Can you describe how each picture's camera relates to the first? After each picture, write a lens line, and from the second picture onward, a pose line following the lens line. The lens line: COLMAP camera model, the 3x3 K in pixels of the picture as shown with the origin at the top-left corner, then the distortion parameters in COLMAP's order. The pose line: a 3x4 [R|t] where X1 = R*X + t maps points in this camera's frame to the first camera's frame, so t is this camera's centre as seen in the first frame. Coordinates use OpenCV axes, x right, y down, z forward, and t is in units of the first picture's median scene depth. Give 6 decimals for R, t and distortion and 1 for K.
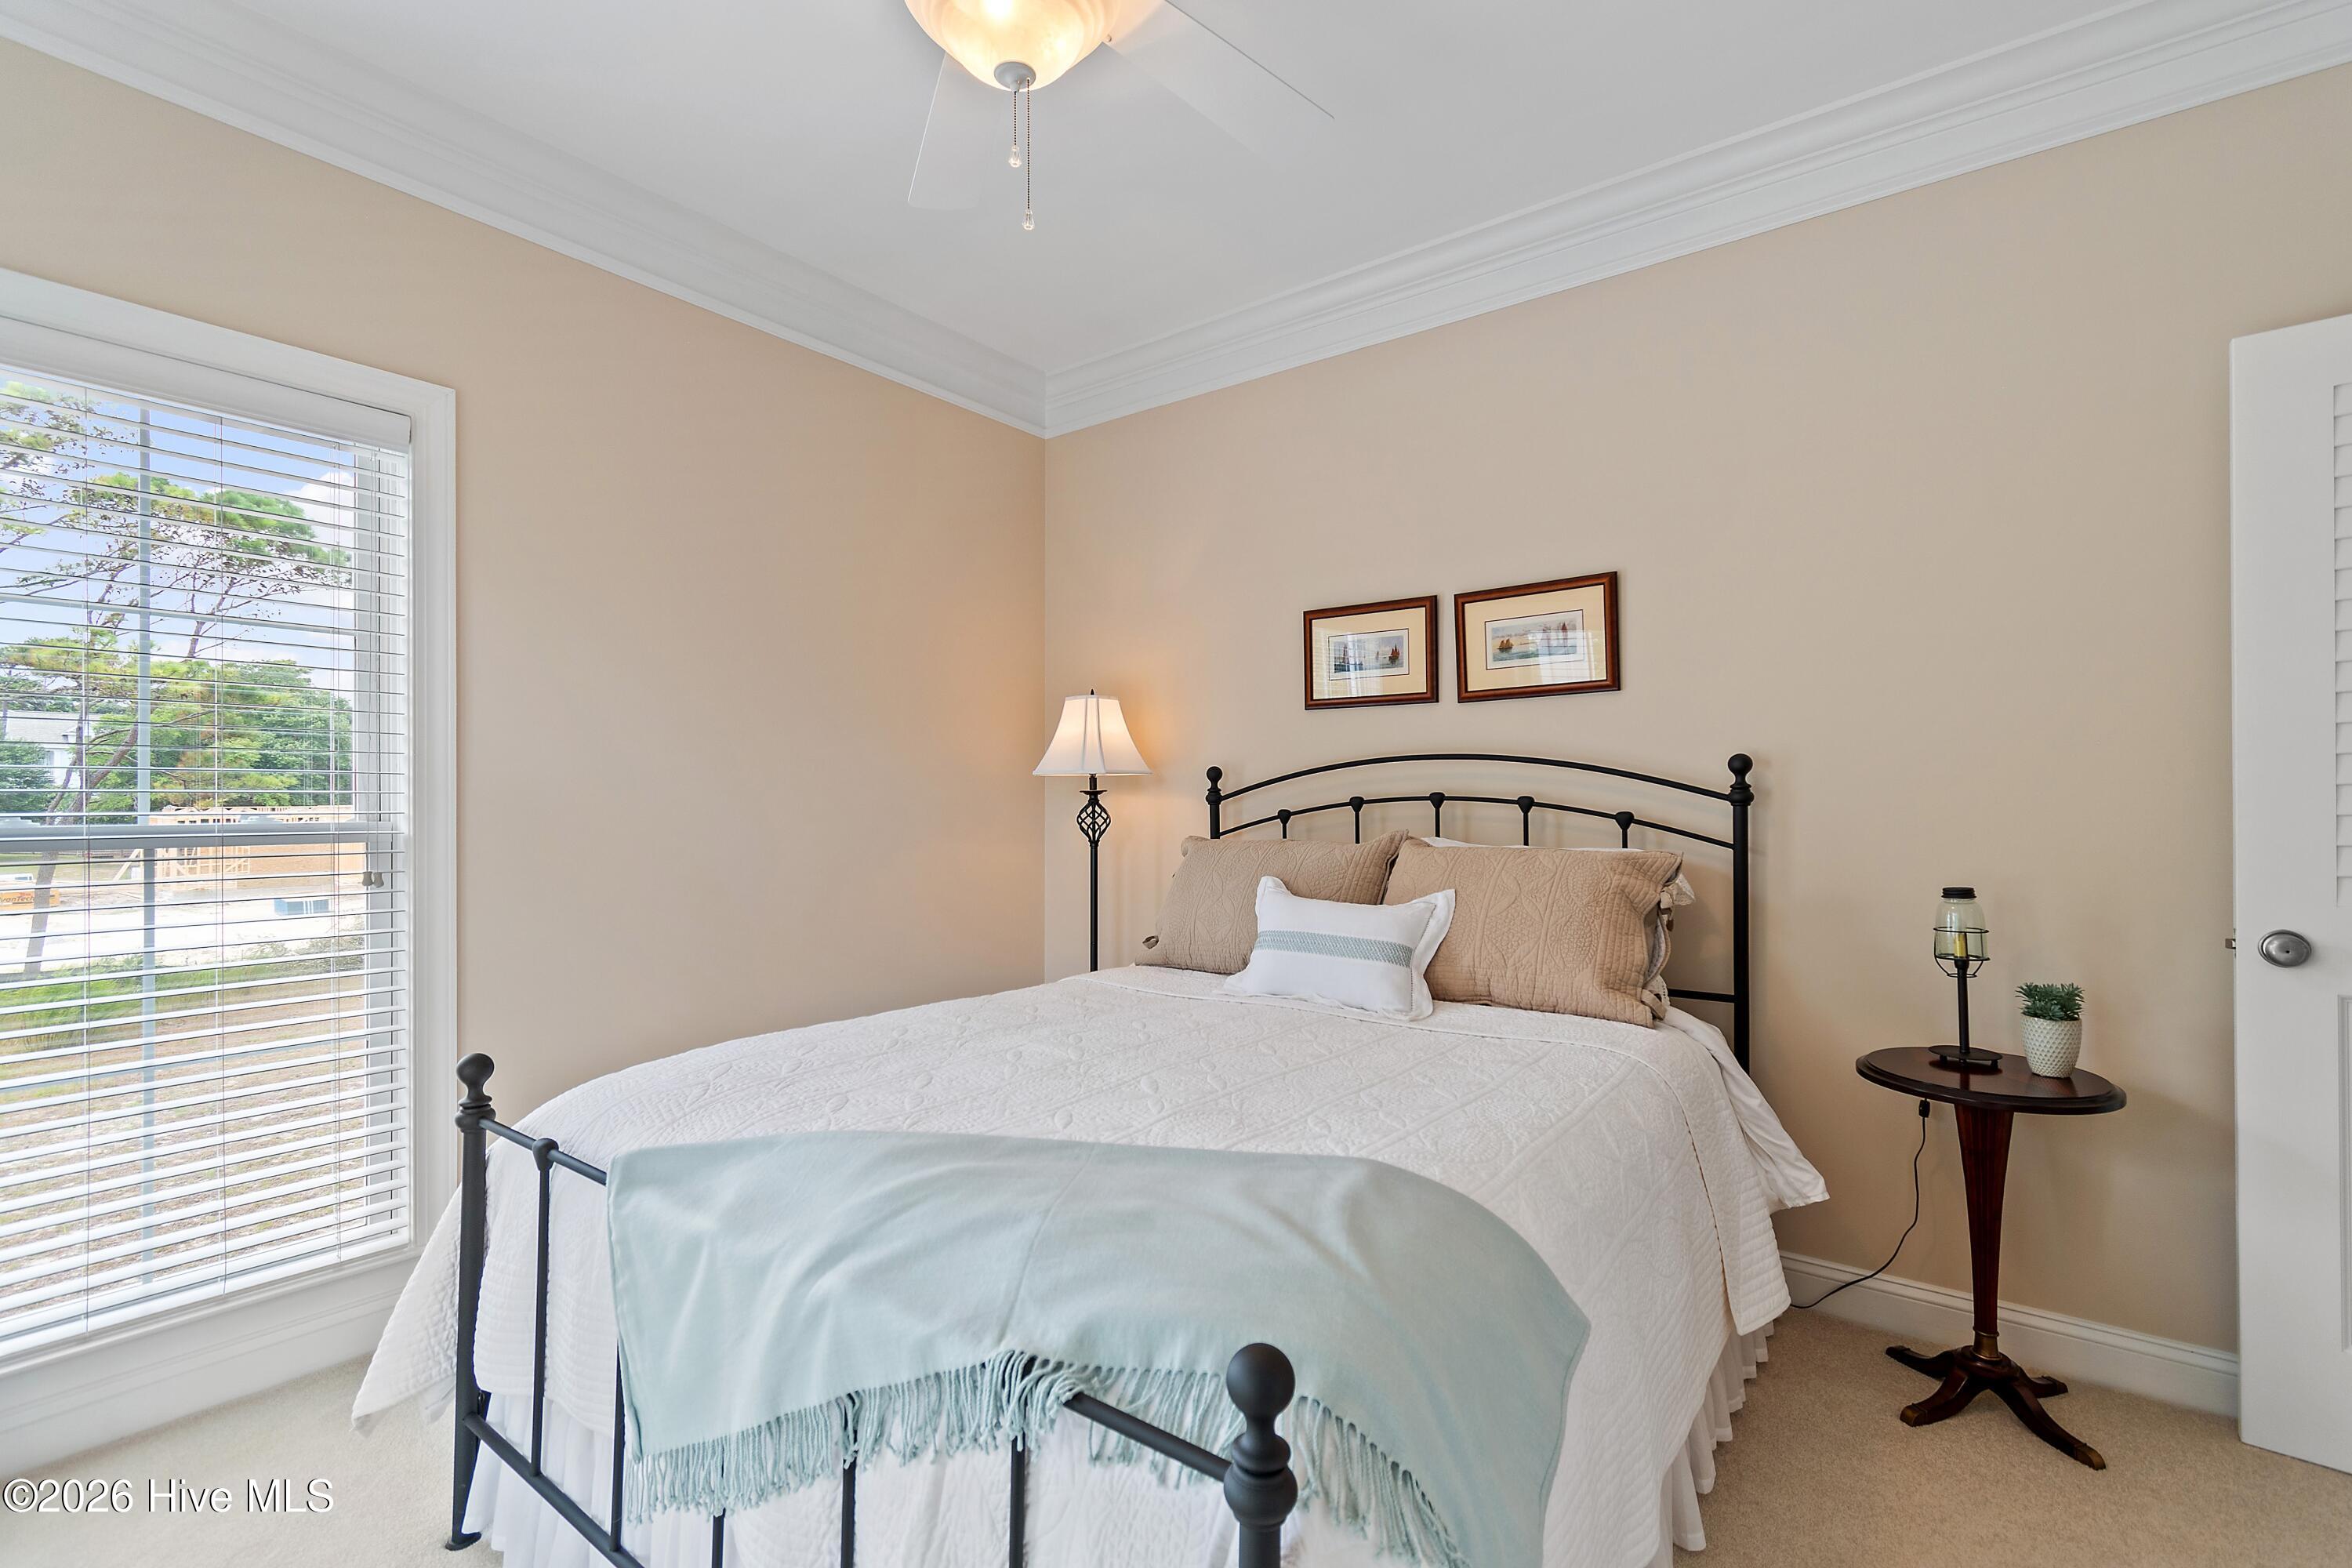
lens RADIAL K [[1050.4, 0, 1177.3], [0, 1050.4, 797.5], [0, 0, 1]] dist [0.001030, -0.000139]
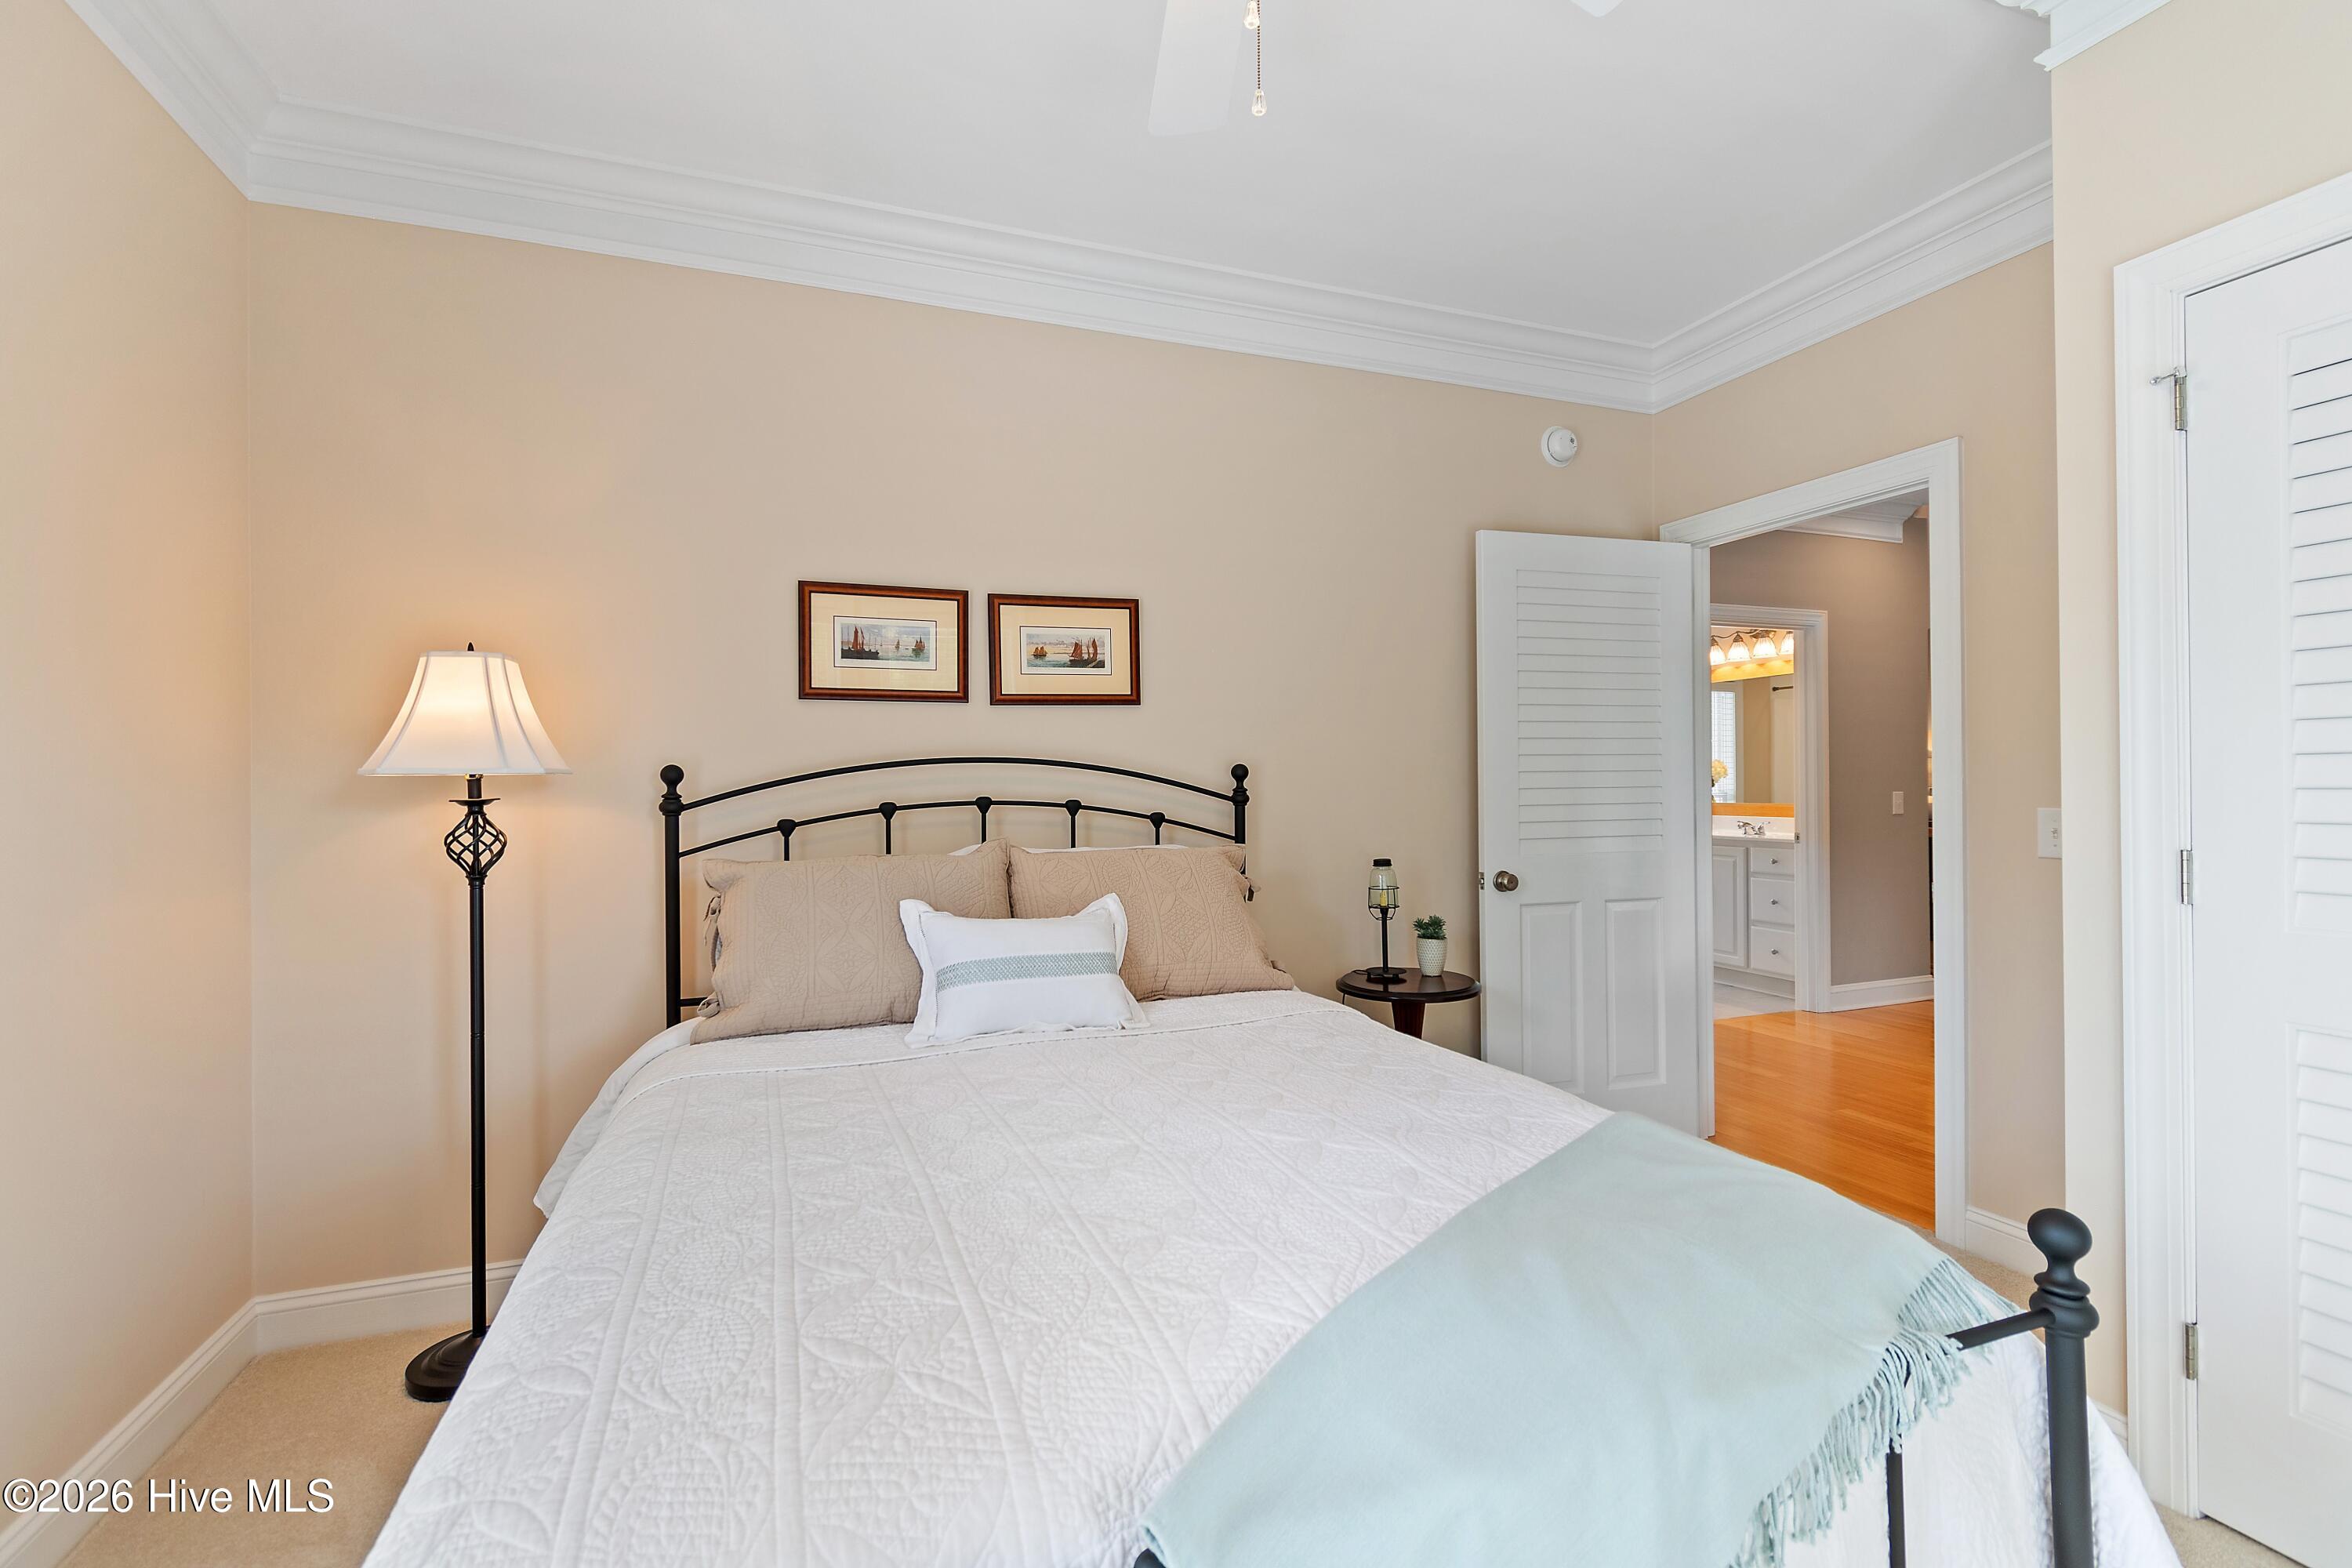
lens RADIAL K [[1033.6, 0, 1178.9], [0, 1033.6, 783.4], [0, 0, 1]] dist [0.003961, -0.001385]
pose [[0.532861, -0.000853, 0.846202, -0.459310], [0.008322, 0.999956, -0.004233, -0.011666], [-0.846162, 0.009298, 0.532845, 0.344491]]
